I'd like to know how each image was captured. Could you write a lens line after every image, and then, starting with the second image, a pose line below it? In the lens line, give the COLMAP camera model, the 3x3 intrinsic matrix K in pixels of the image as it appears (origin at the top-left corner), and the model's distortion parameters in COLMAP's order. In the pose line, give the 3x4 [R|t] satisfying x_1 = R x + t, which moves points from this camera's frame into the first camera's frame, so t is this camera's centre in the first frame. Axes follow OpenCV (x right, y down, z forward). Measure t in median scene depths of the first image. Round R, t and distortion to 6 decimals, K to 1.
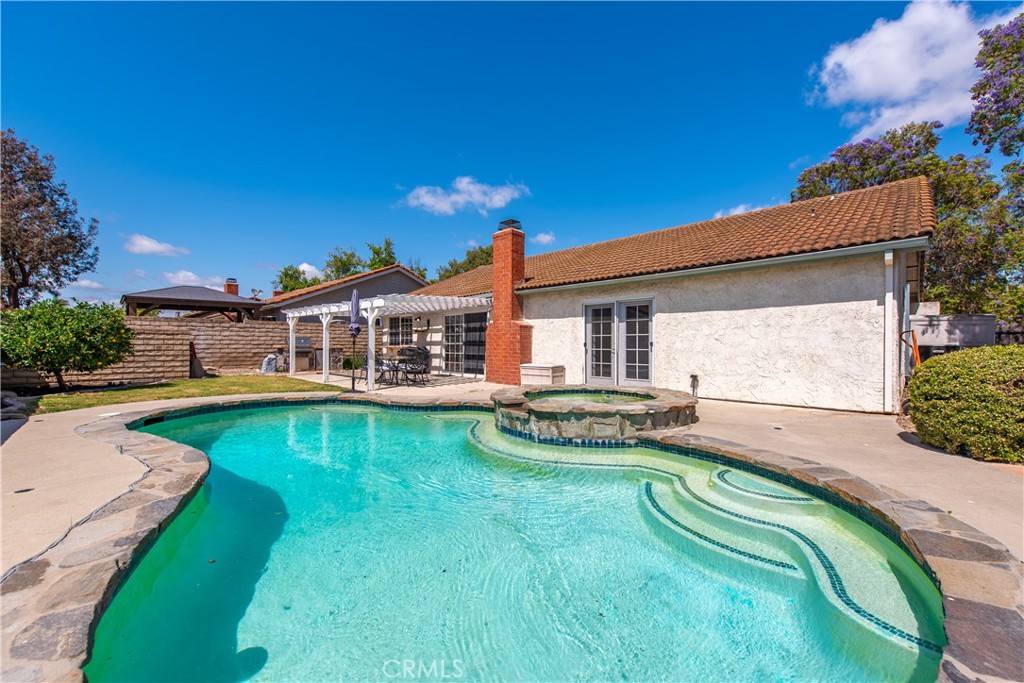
lens RADIAL K [[405.4, 0, 518.3], [0, 405.4, 341.2], [0, 0, 1]] dist [0.015399, -0.006077]
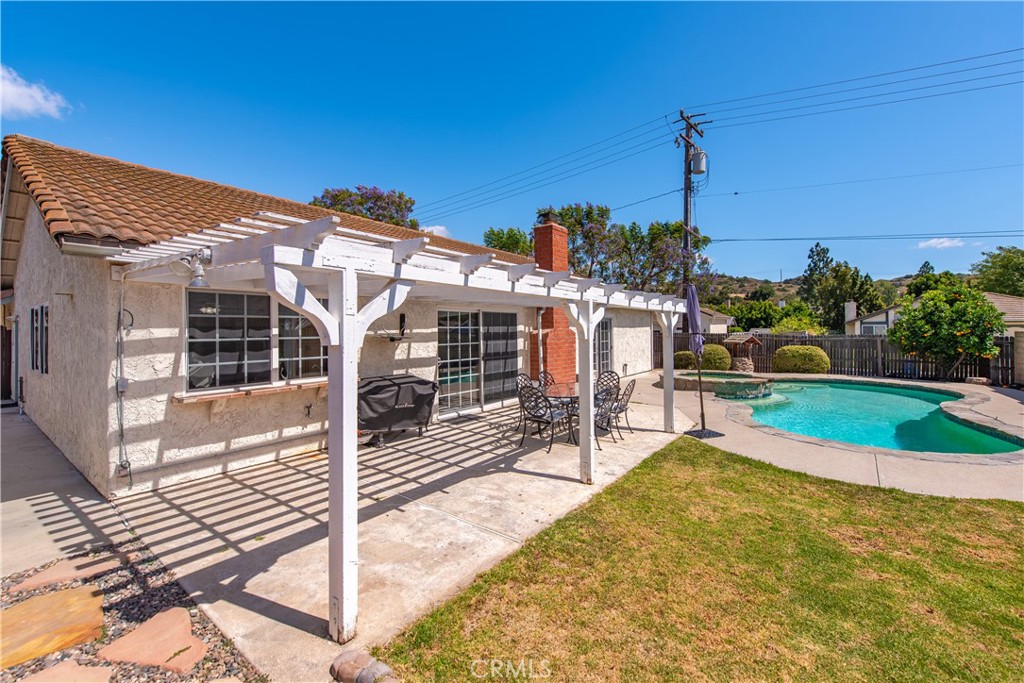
lens RADIAL K [[416.2, 0, 522.0], [0, 416.2, 331.8], [0, 0, 1]] dist [0.005135, -0.000462]
pose [[-0.130100, -0.005389, 0.991486, -1.128566], [-0.002774, 0.999983, 0.005071, -0.055548], [-0.991497, -0.002090, -0.130113, 1.469151]]
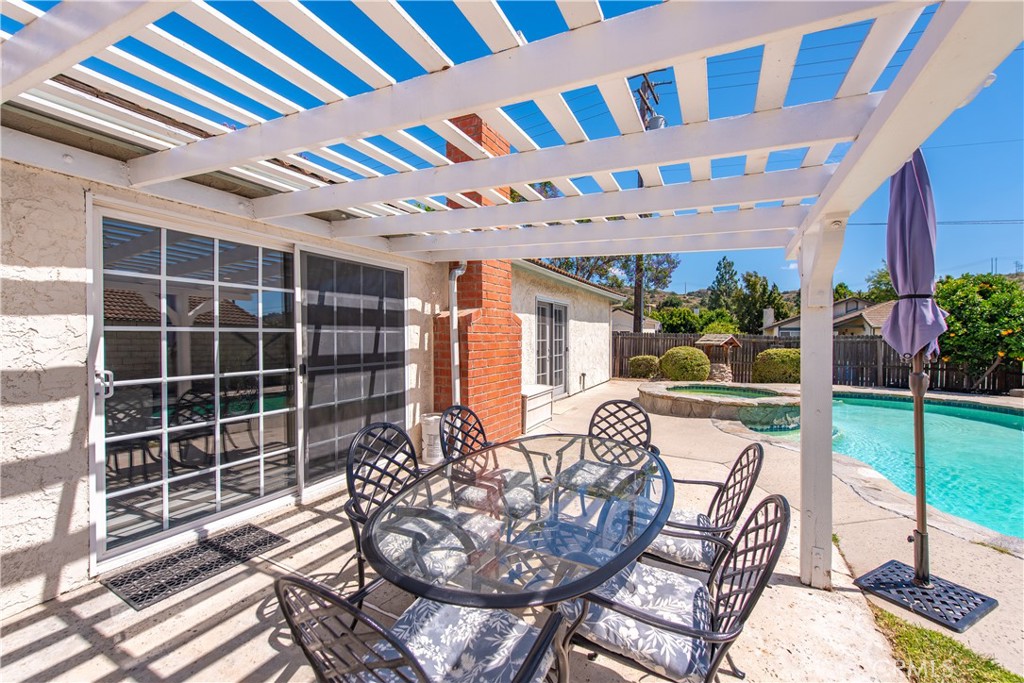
lens RADIAL K [[405.4, 0, 518.3], [0, 405.4, 341.2], [0, 0, 1]] dist [0.015399, -0.006077]
pose [[-0.296816, -0.016738, 0.954788, -0.592758], [-0.013352, 0.999821, 0.013377, -0.023344], [-0.954841, -0.008778, -0.296986, 1.359854]]
